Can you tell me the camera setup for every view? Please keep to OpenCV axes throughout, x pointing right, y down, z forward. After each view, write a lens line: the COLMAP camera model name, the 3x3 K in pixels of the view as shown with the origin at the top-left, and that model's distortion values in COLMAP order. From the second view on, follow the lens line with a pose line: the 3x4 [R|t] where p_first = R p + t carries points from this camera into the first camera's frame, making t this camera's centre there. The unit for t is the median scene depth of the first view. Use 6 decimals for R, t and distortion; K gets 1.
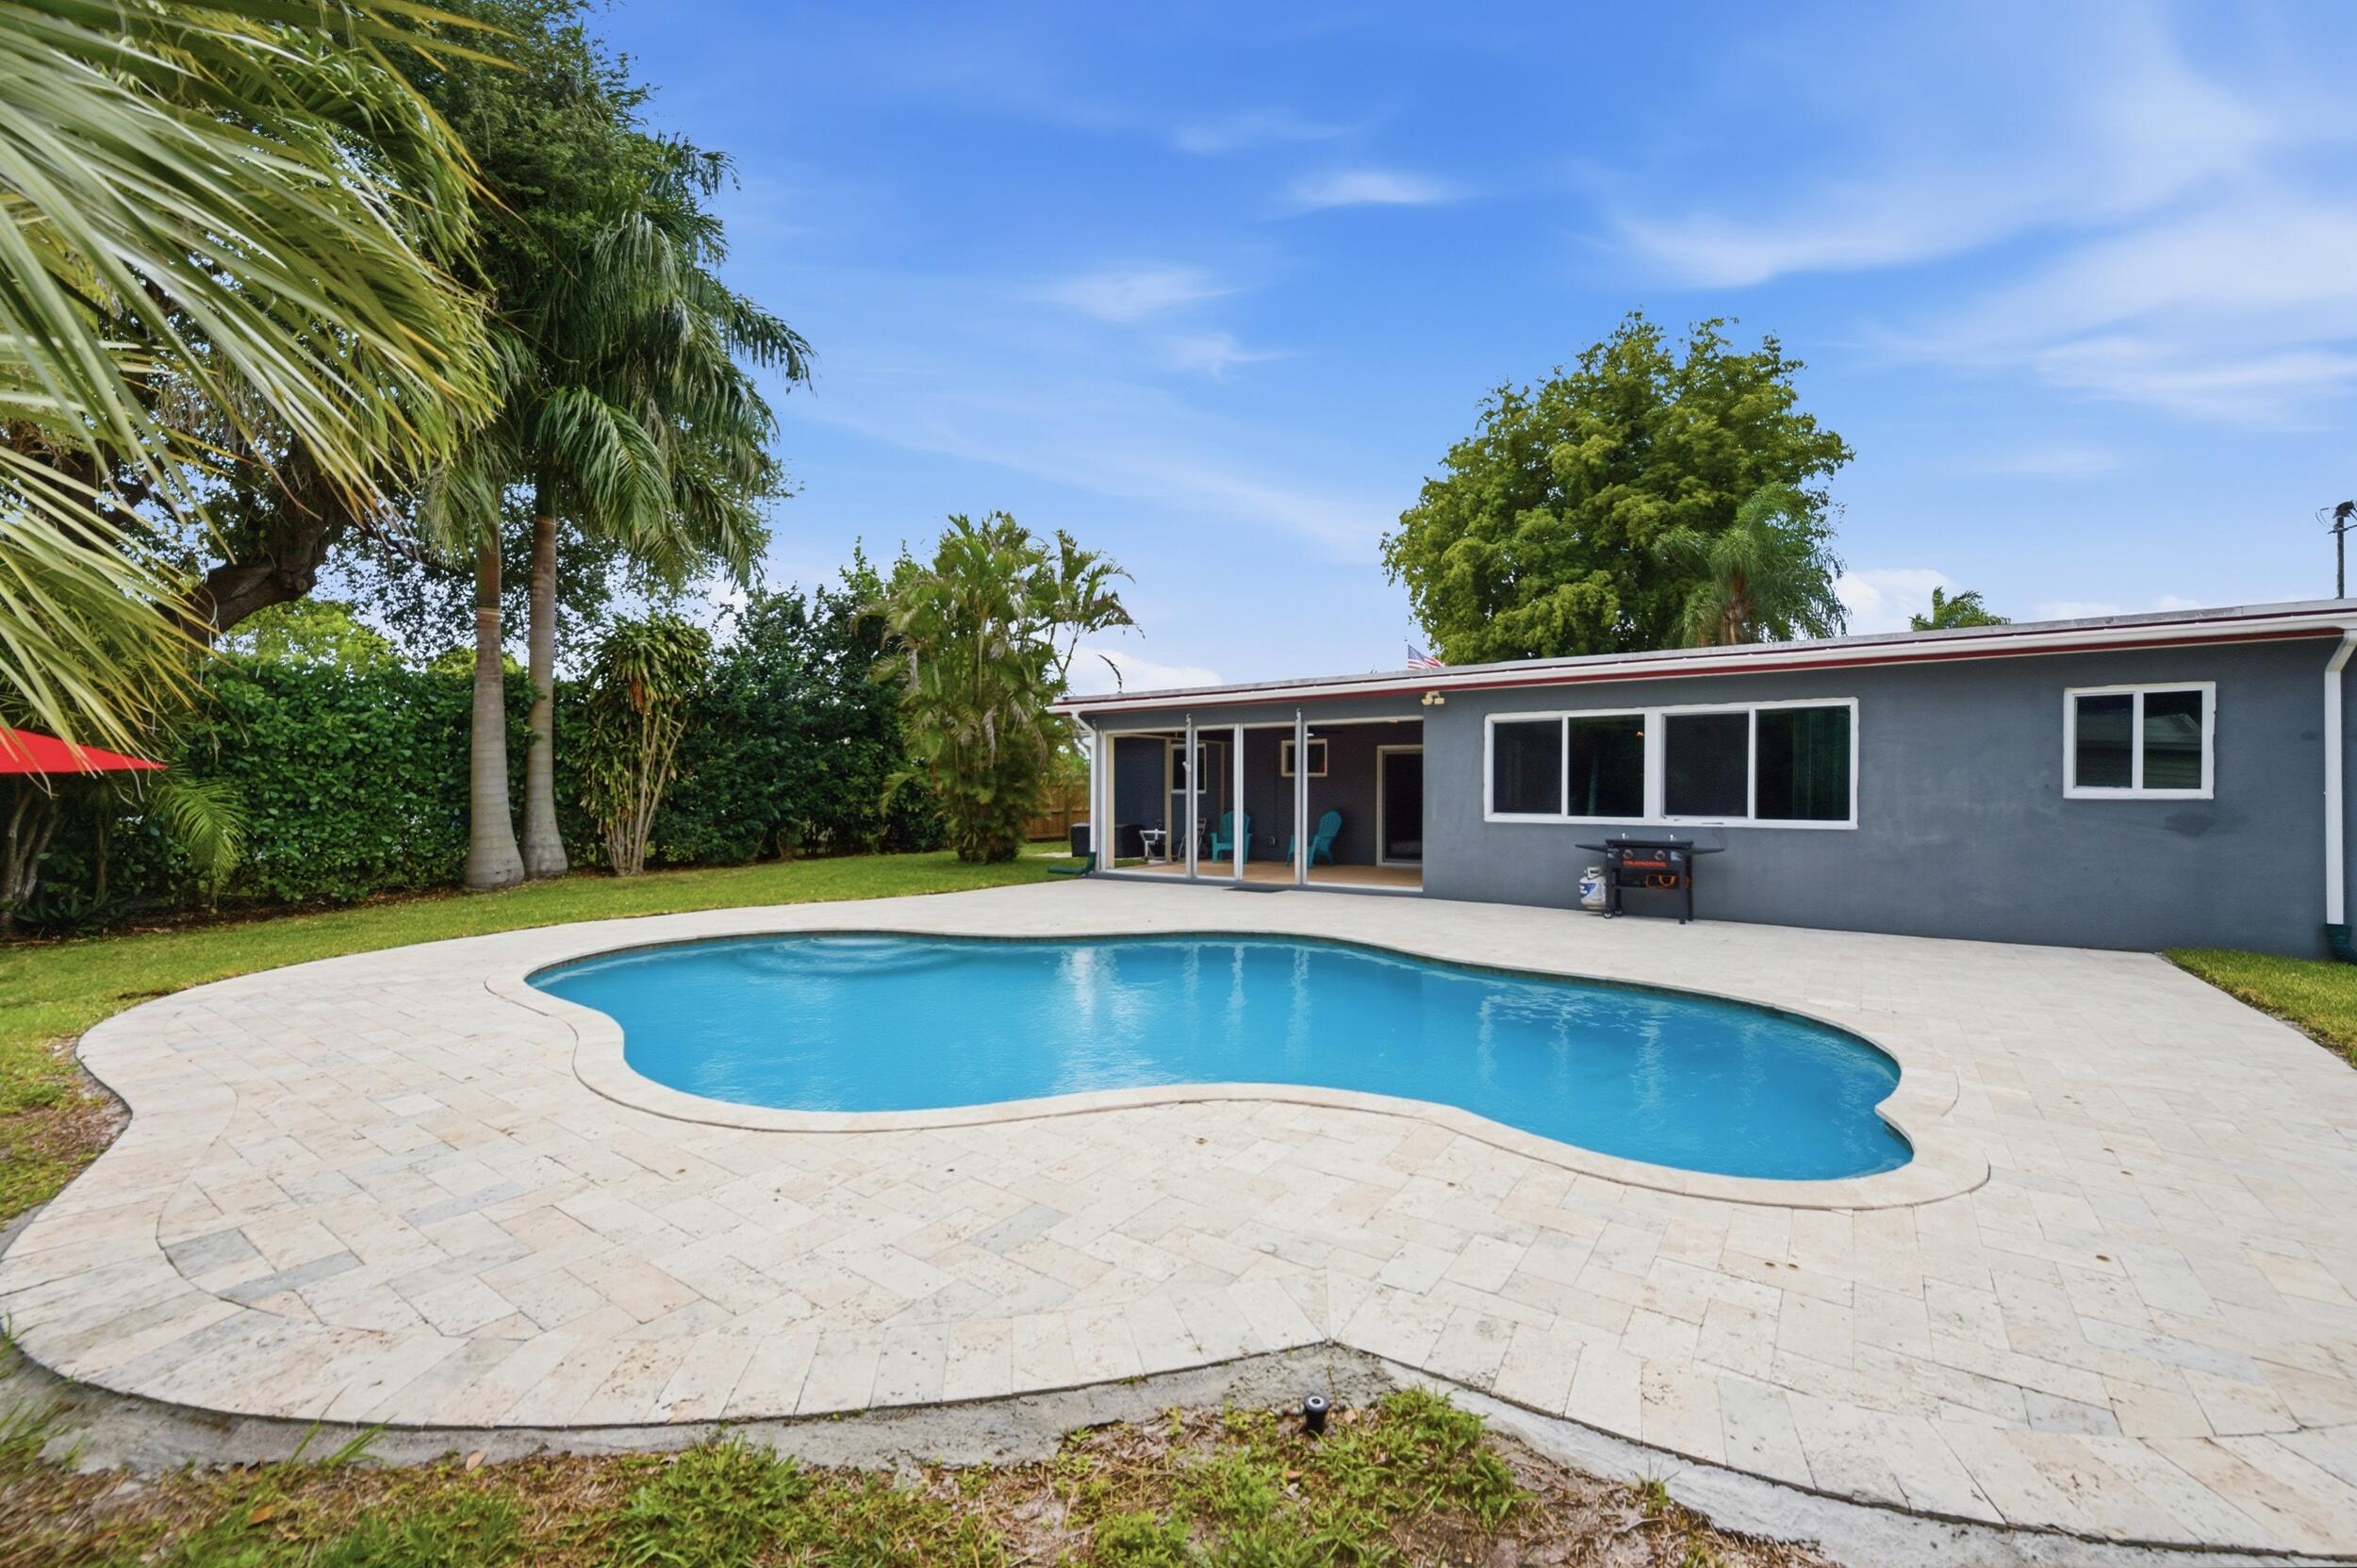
lens RADIAL K [[1113.1, 0, 1175.9], [0, 1113.1, 806.6], [0, 0, 1]] dist [0.014760, -0.000929]
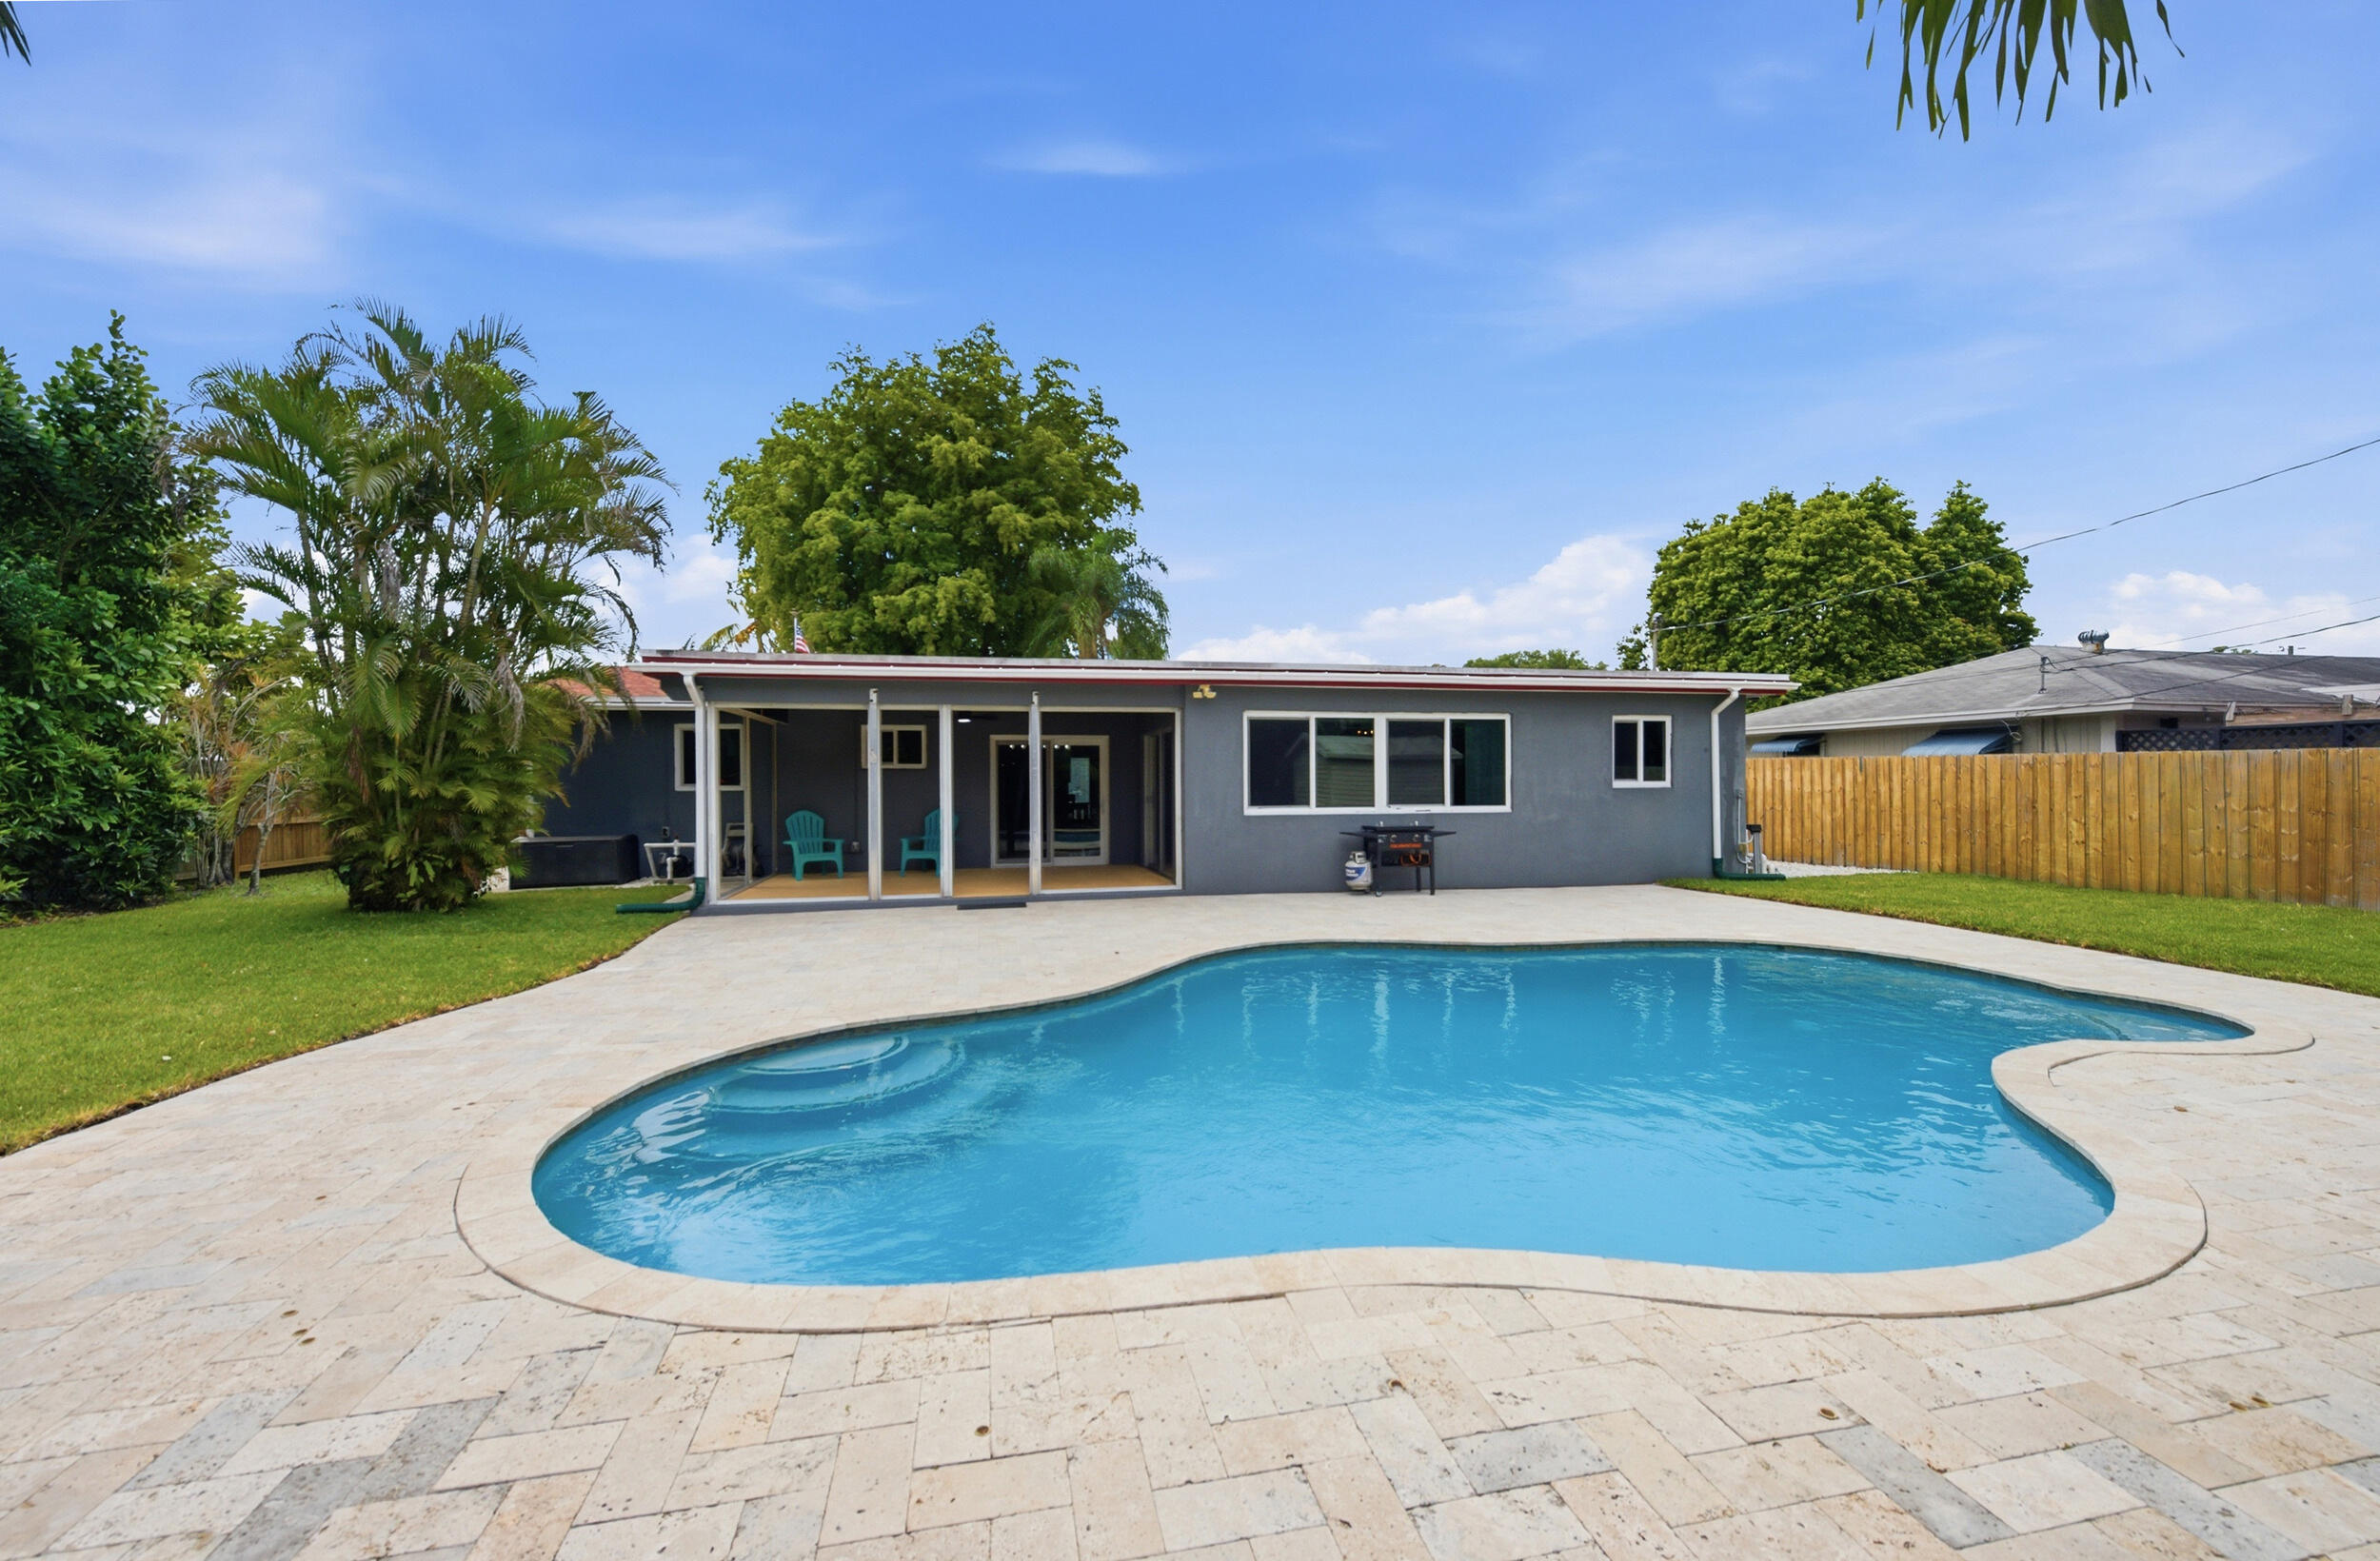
lens RADIAL K [[1085.3, 0, 1190.0], [0, 1085.3, 780.5], [0, 0, 1]] dist [0.000948, 0.000014]
pose [[0.591910, -0.005405, 0.805986, -0.441011], [0.015685, 0.999865, -0.004813, -0.011333], [-0.805852, 0.015491, 0.591915, 0.355944]]
